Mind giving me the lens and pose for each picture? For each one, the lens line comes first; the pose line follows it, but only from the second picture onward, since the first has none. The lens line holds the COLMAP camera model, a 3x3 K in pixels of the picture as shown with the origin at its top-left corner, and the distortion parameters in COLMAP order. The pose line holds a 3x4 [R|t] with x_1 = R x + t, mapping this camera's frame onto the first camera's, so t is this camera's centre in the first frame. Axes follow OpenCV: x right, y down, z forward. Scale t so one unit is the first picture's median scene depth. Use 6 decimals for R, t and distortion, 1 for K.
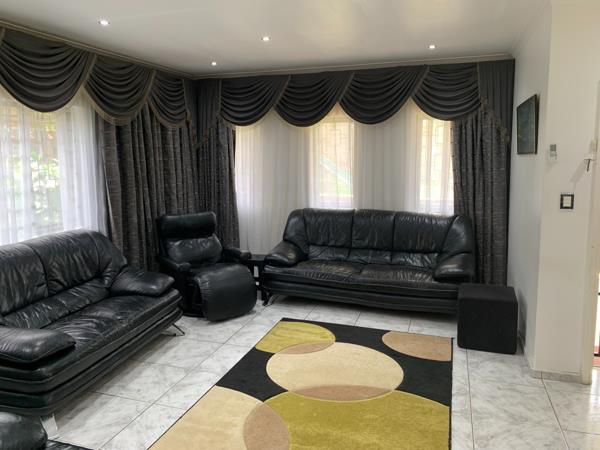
lens RADIAL K [[460.6, 0, 299.6], [0, 460.6, 222.4], [0, 0, 1]] dist [0.015018, -0.019889]
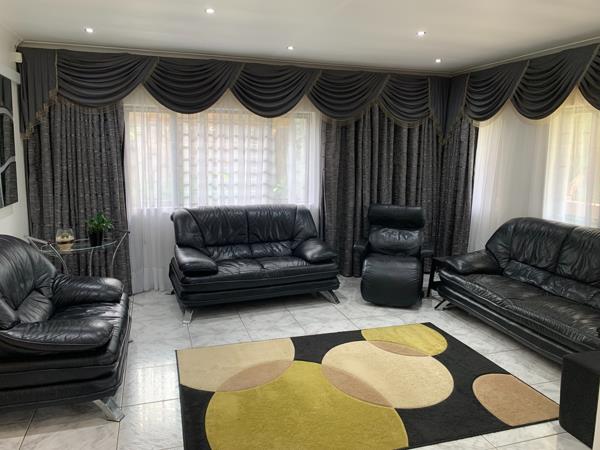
lens RADIAL K [[460.6, 0, 299.8], [0, 460.6, 227.3], [0, 0, 1]] dist [0.015018, -0.019889]
pose [[0.571239, 0.150015, -0.806958, 0.552041], [-0.142873, 0.986320, 0.082220, -0.027055], [0.808253, 0.068325, 0.584857, 0.208671]]
